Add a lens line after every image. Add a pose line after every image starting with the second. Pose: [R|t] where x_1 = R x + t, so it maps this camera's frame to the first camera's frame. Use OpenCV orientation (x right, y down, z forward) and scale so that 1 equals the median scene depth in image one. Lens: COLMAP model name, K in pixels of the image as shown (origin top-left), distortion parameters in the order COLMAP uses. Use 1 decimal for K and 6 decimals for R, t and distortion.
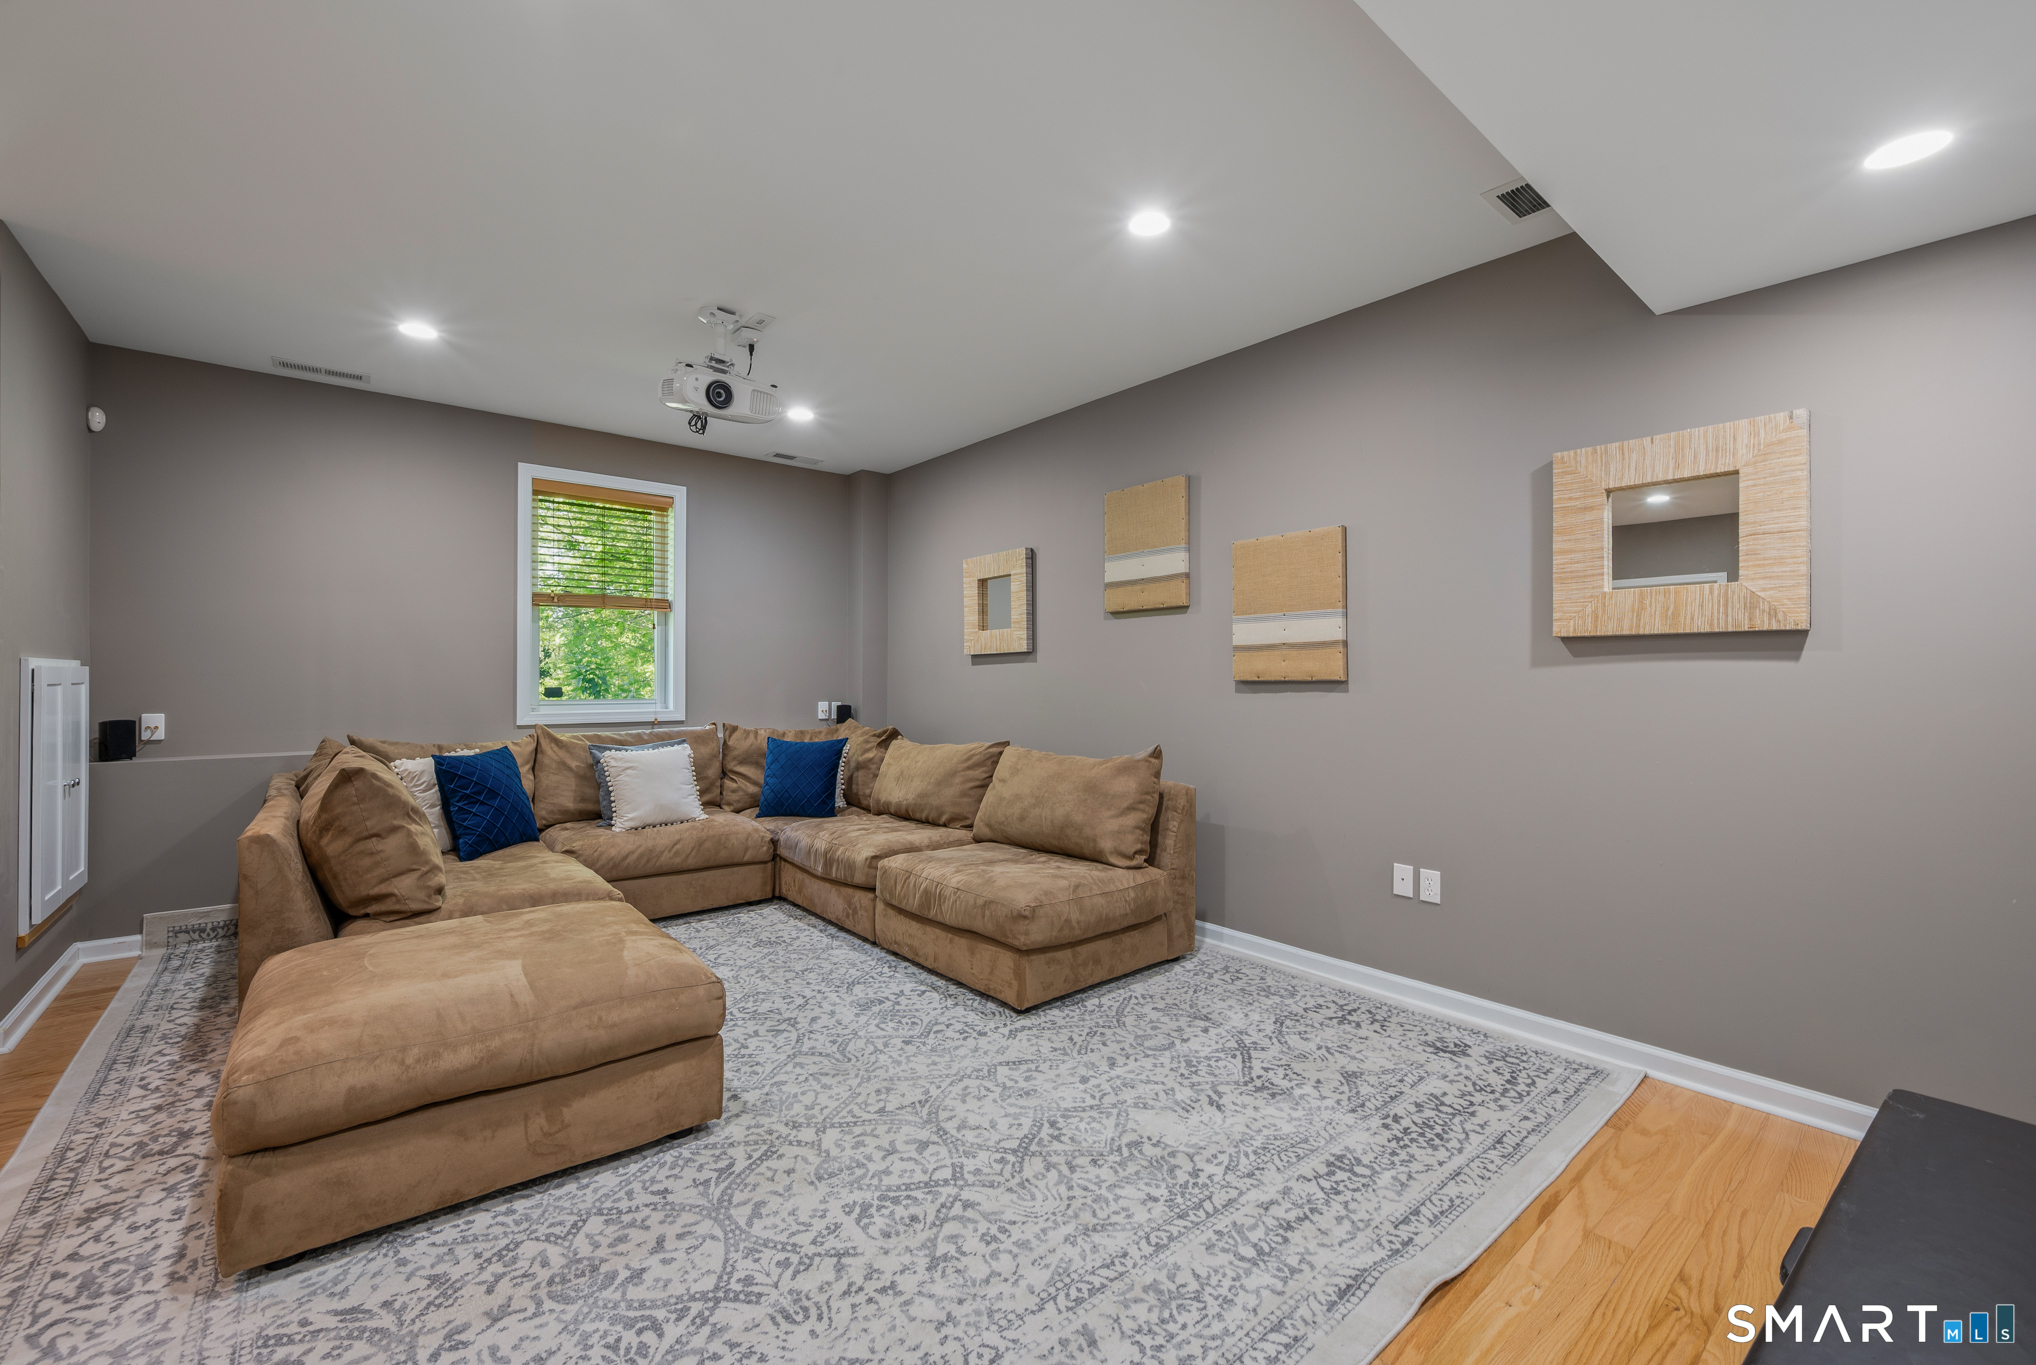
lens RADIAL K [[831.0, 0, 1015.8], [0, 831.0, 679.5], [0, 0, 1]] dist [-0.000502, -0.000273]
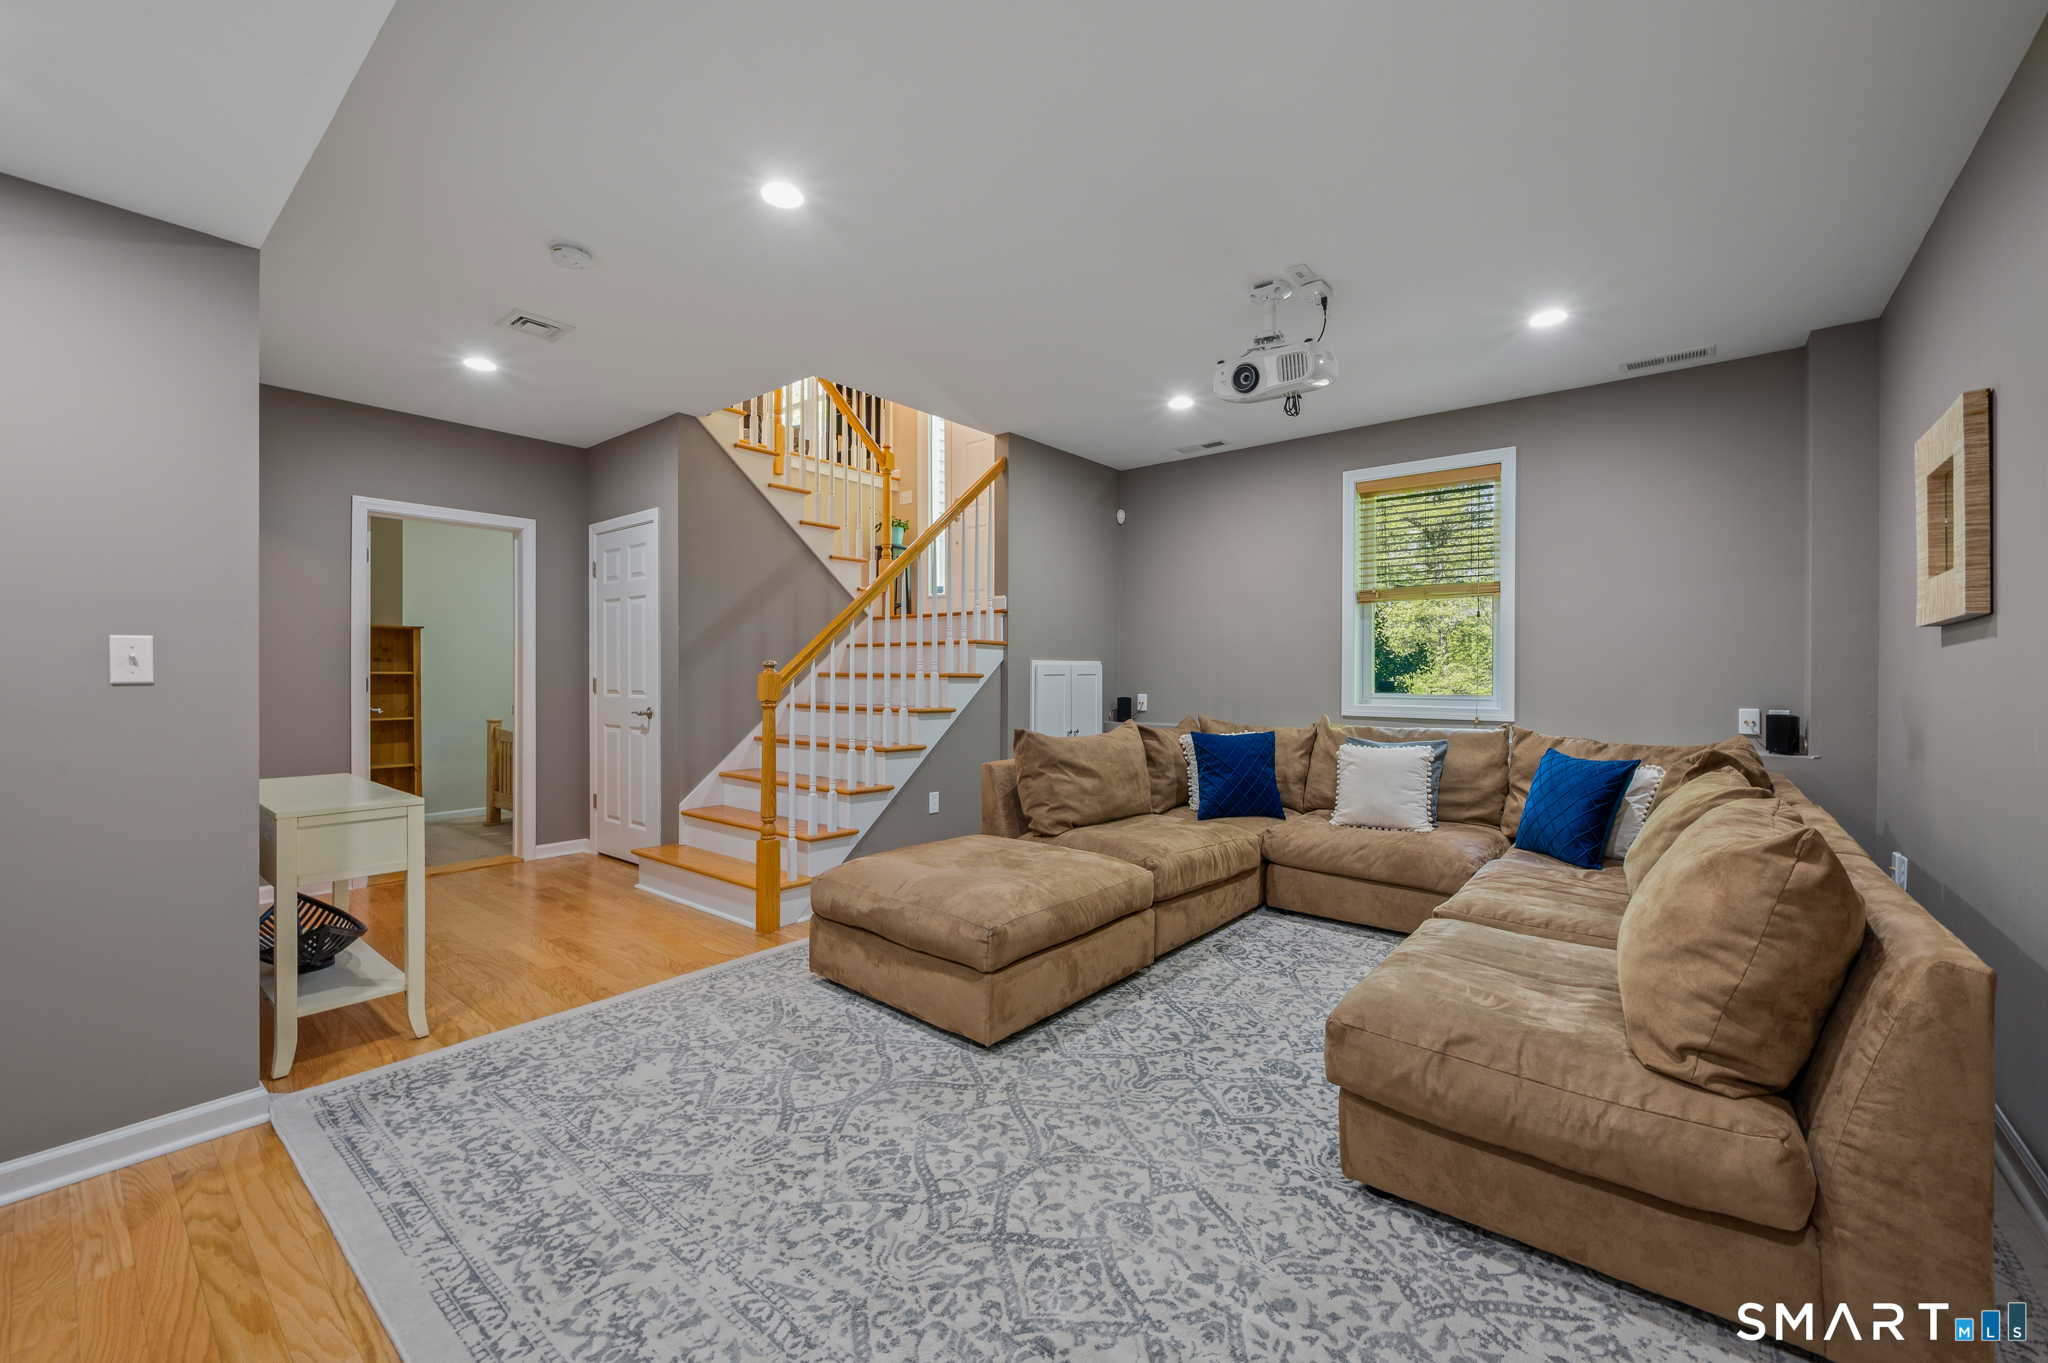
lens RADIAL K [[819.7, 0, 1022.3], [0, 819.7, 673.0], [0, 0, 1]] dist [-0.000450, -0.000221]
pose [[0.183325, 0.000658, -0.983052, 0.644885], [-0.004006, 0.999992, -0.000078, 0.002800], [0.983044, 0.003952, 0.183327, 0.685823]]
